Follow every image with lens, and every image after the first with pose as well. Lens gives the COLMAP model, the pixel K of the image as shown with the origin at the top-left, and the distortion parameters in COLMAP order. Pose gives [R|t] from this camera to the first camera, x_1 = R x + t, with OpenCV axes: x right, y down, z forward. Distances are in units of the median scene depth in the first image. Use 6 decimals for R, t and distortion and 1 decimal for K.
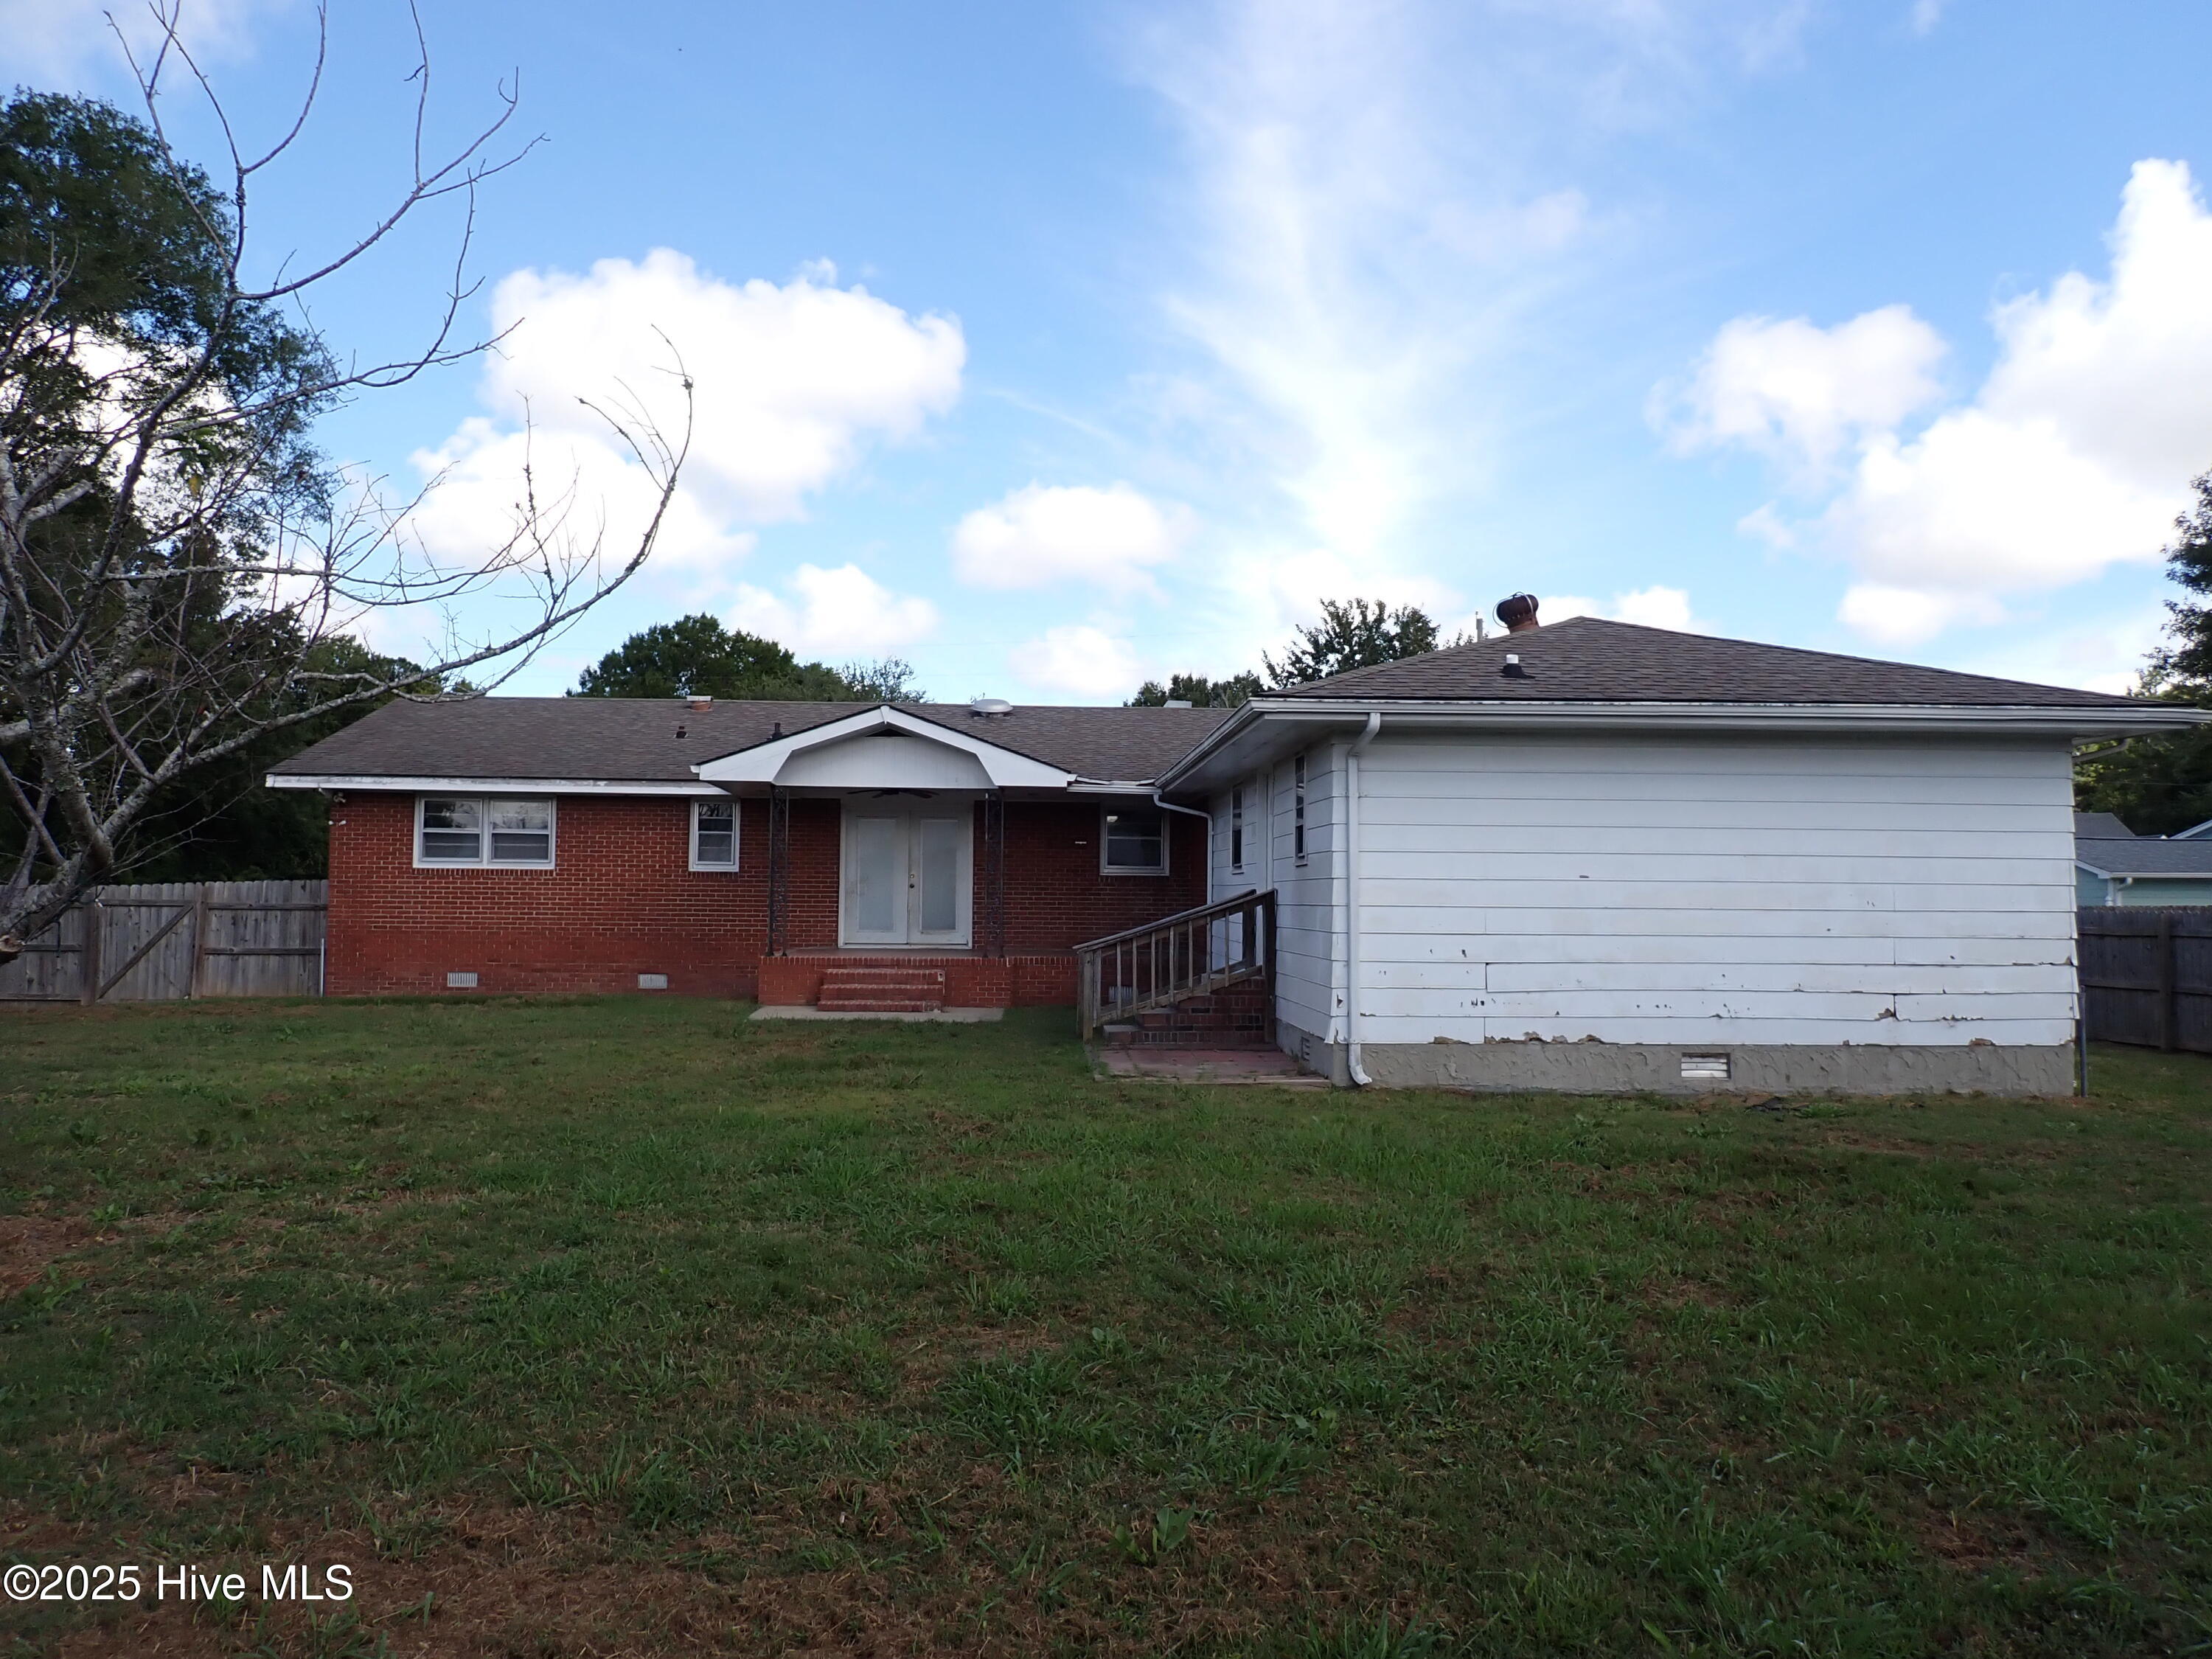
lens RADIAL K [[1626.4, 0, 1108.7], [0, 1626.4, 826.0], [0, 0, 1]] dist [0.008513, -0.010276]
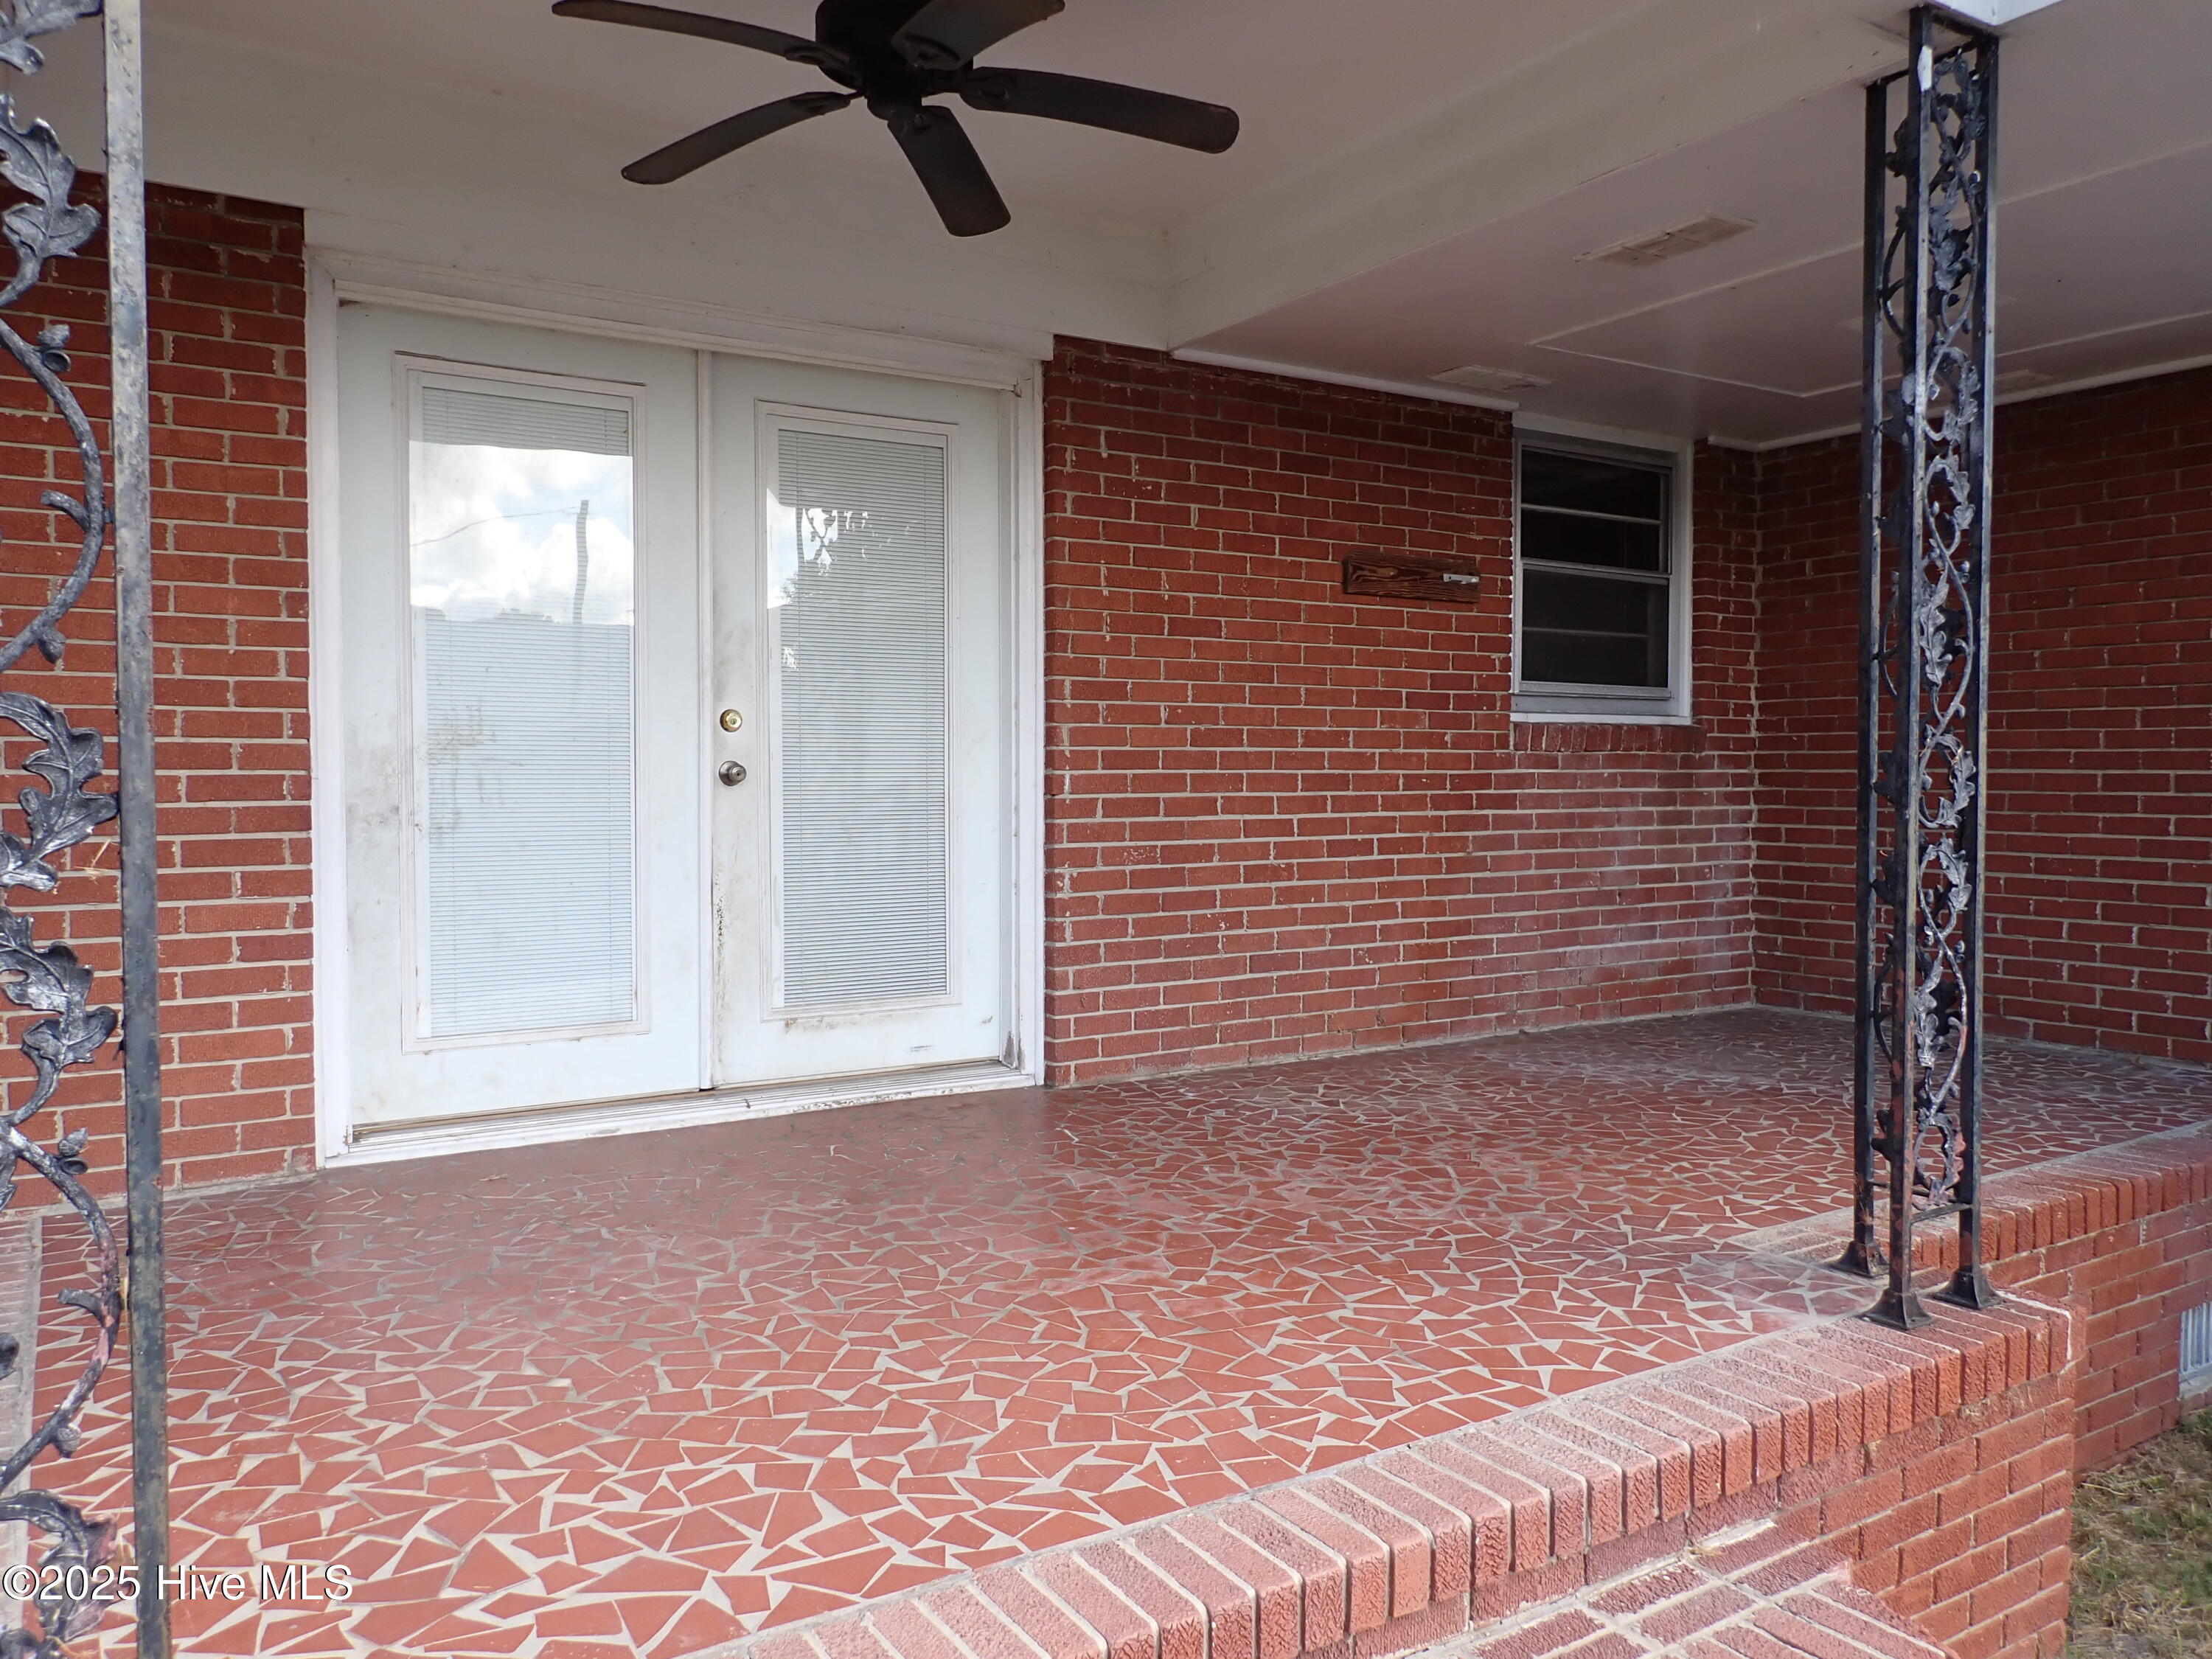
lens RADIAL K [[1626.4, 0, 1110.2], [0, 1626.4, 832.5], [0, 0, 1]] dist [0.008513, -0.010276]
pose [[0.868502, -0.028950, 0.494839, -1.851367], [-0.009354, 0.997158, 0.074754, 0.306588], [-0.495597, -0.069552, 0.865763, 8.636500]]
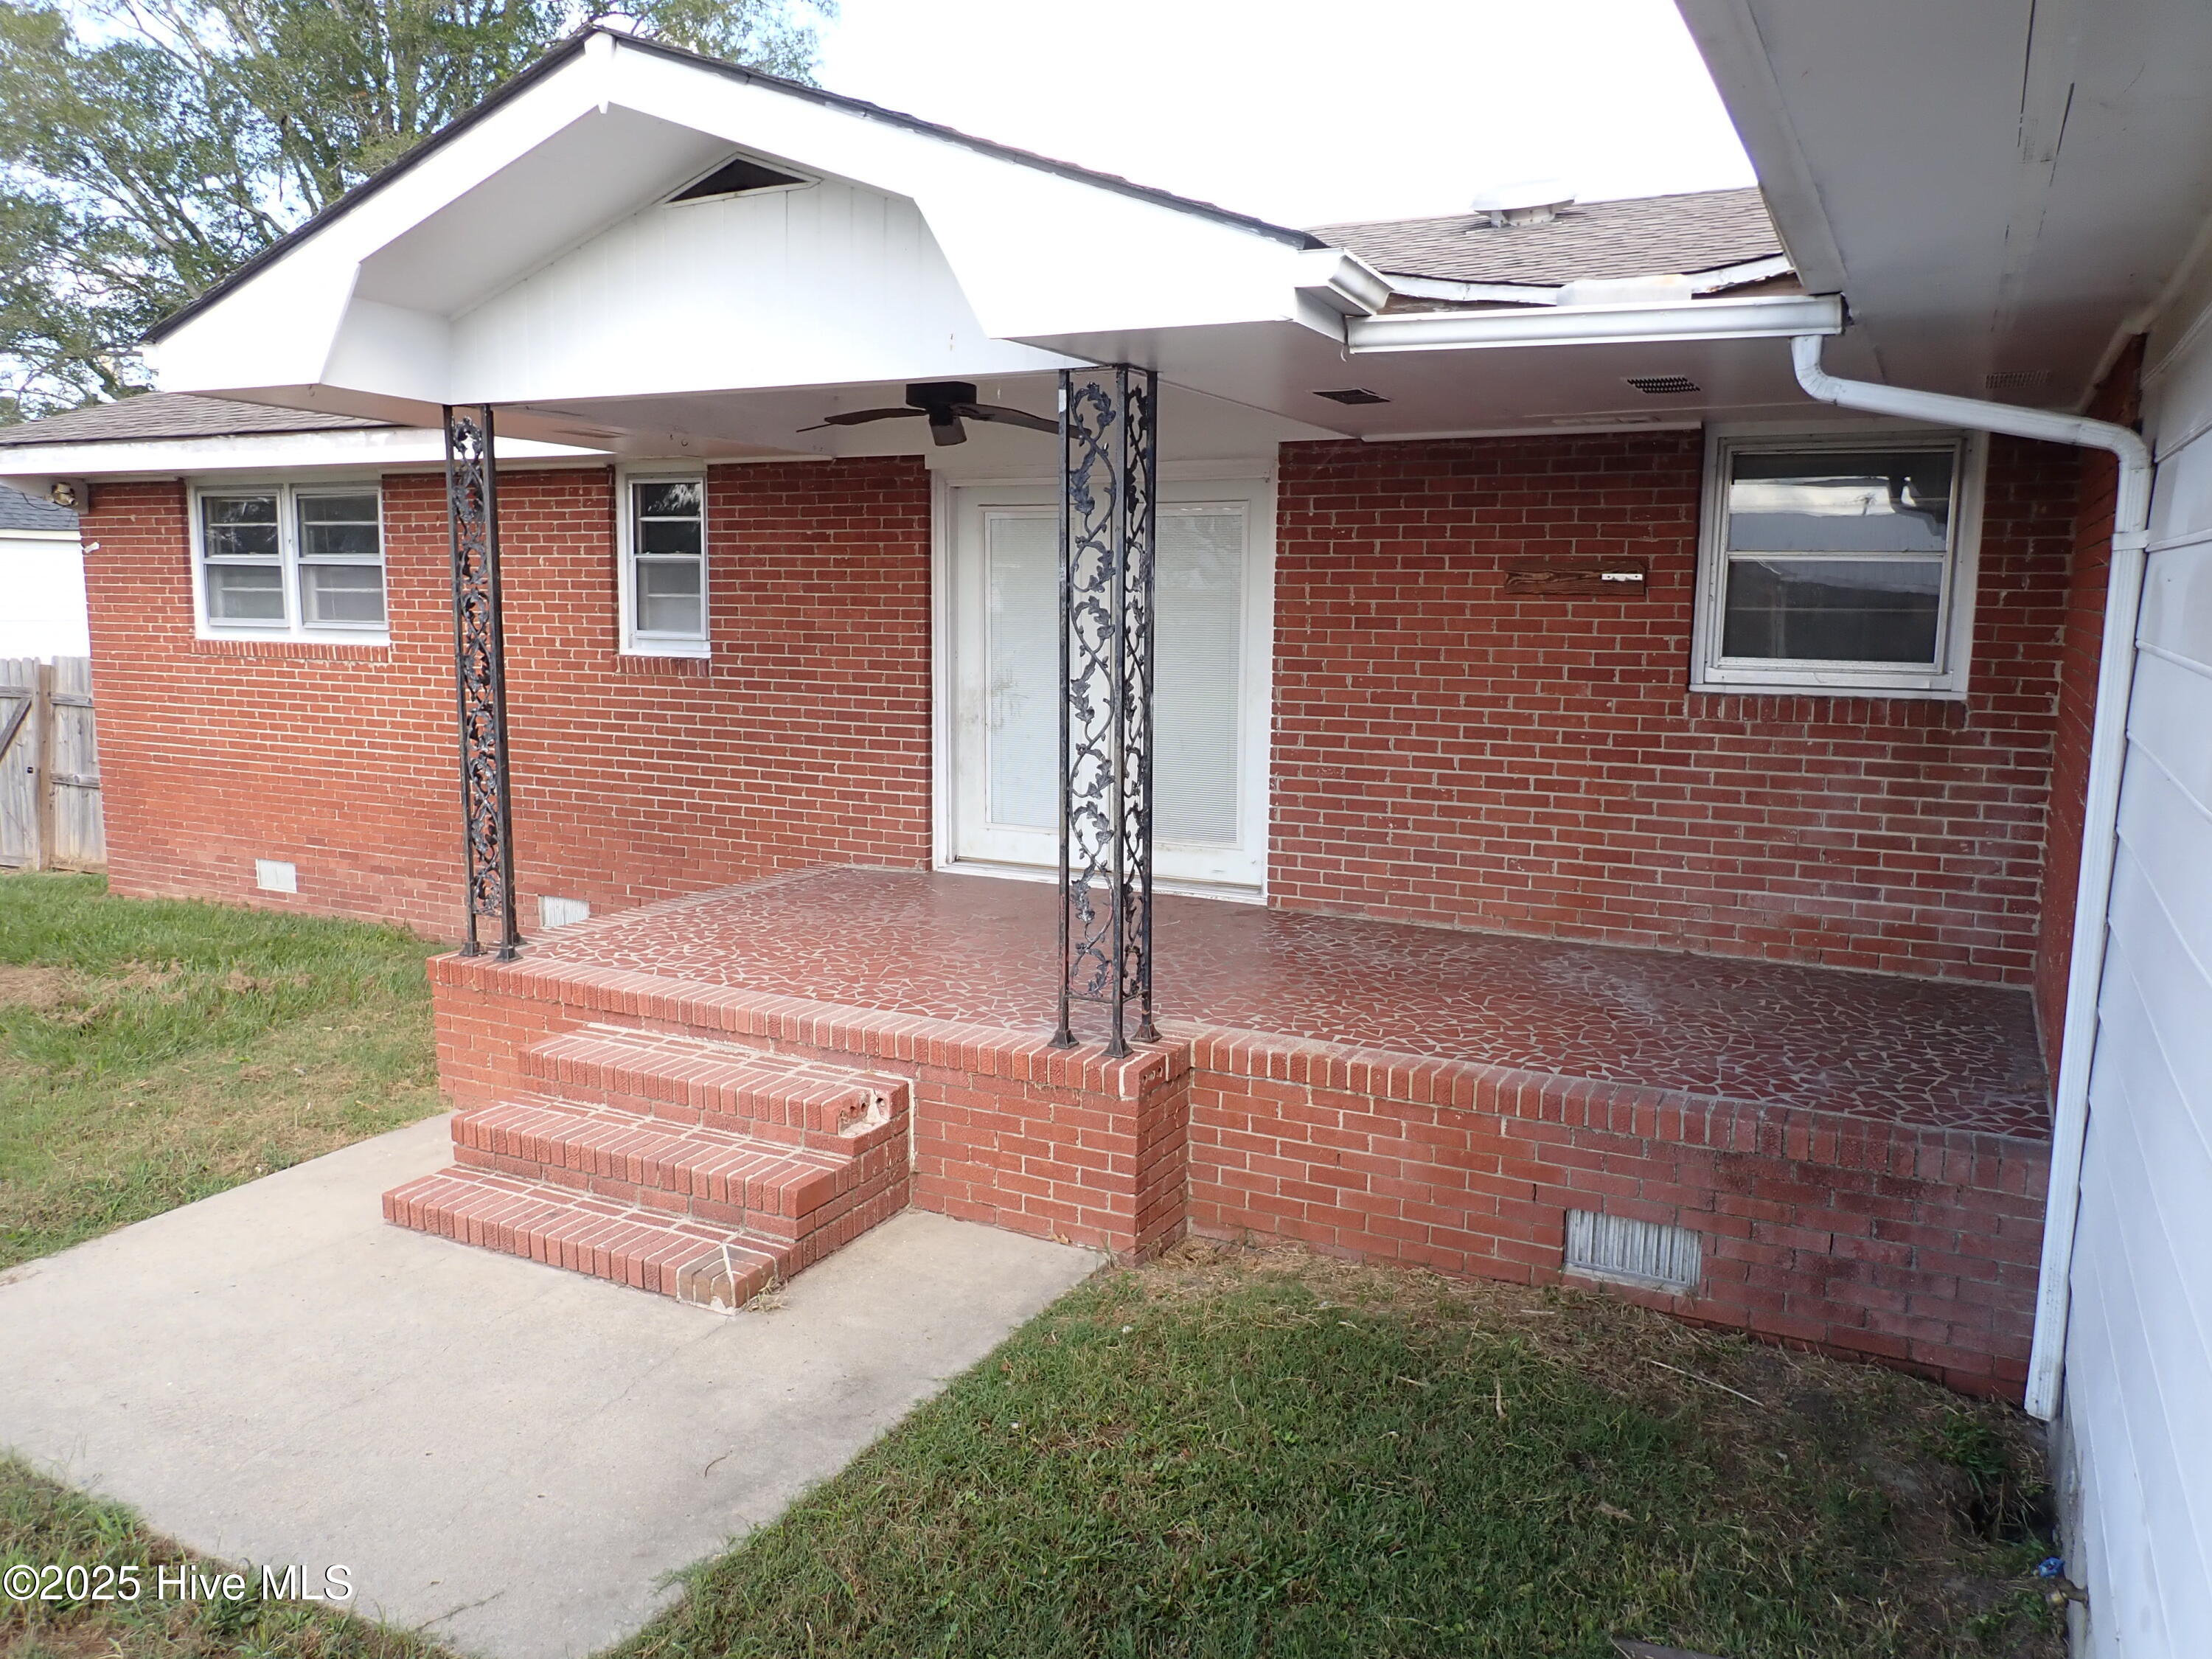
lens RADIAL K [[1626.4, 0, 1118.4], [0, 1626.4, 826.3], [0, 0, 1]] dist [0.008513, -0.010276]
pose [[0.867931, 0.069567, -0.491788, 0.531441], [0.017228, 0.985330, 0.169787, 0.031903], [0.496385, -0.155836, 0.854001, 7.397937]]
